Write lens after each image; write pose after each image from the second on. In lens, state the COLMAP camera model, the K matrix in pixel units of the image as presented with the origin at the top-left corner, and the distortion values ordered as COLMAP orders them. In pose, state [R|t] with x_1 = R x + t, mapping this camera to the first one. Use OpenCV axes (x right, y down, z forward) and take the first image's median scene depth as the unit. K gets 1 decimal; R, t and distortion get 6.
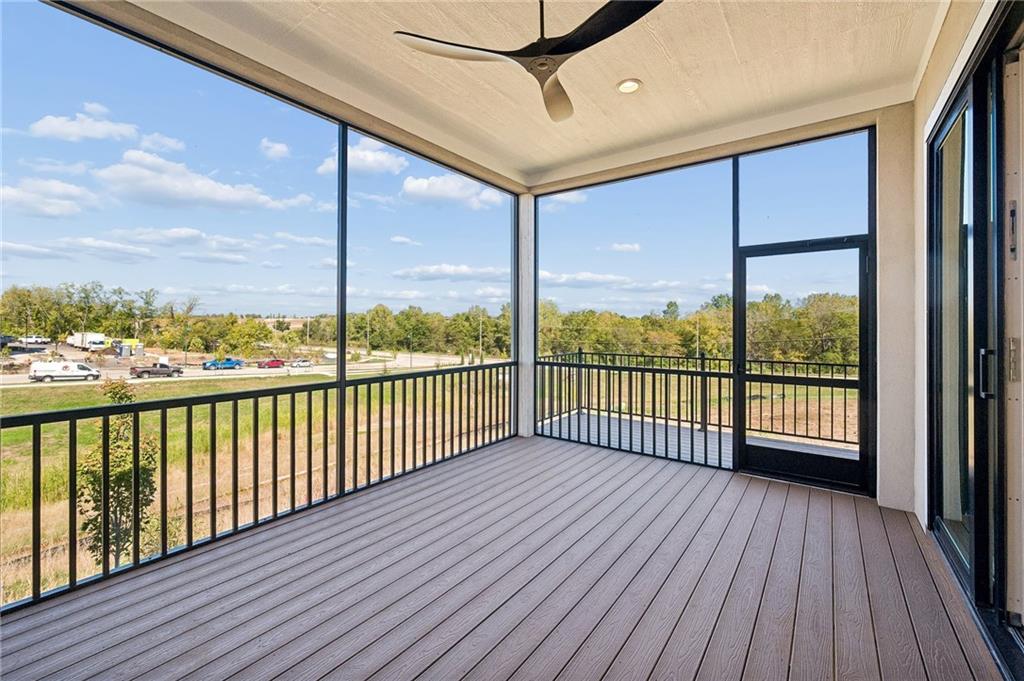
lens RADIAL K [[427.7, 0, 516.8], [0, 427.7, 325.8], [0, 0, 1]] dist [-0.001681, 0.000110]
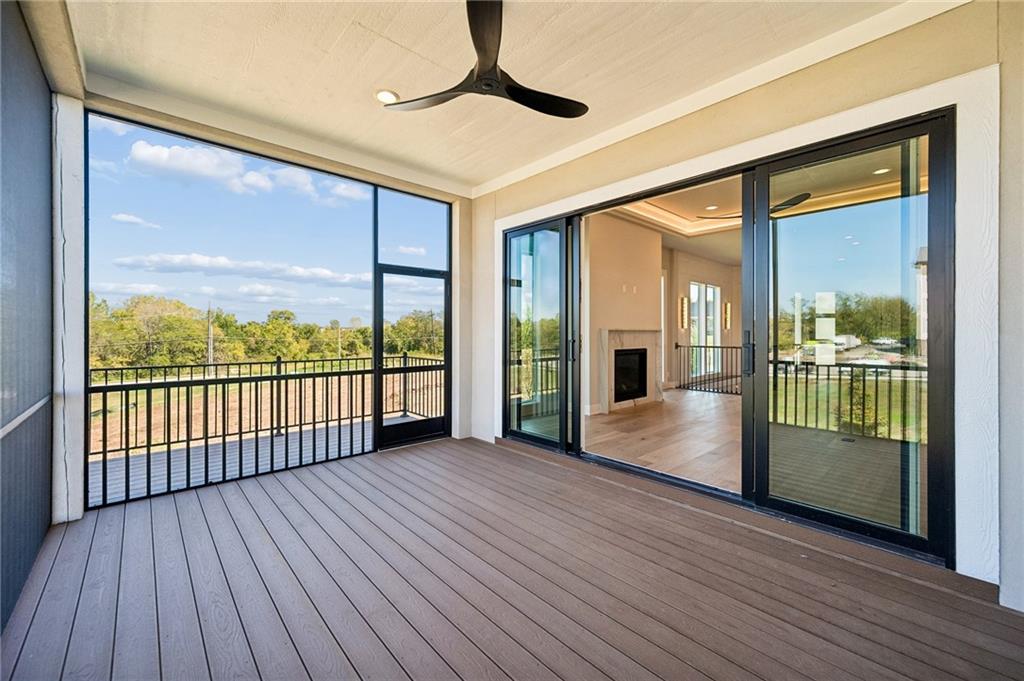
lens RADIAL K [[406.5, 0, 513.0], [0, 406.5, 334.1], [0, 0, 1]] dist [-0.000832, -0.000103]
pose [[0.194294, -0.010263, 0.980890, -0.515702], [-0.003030, 0.999934, 0.011062, 0.000591], [-0.980939, -0.005121, 0.194250, 0.401603]]
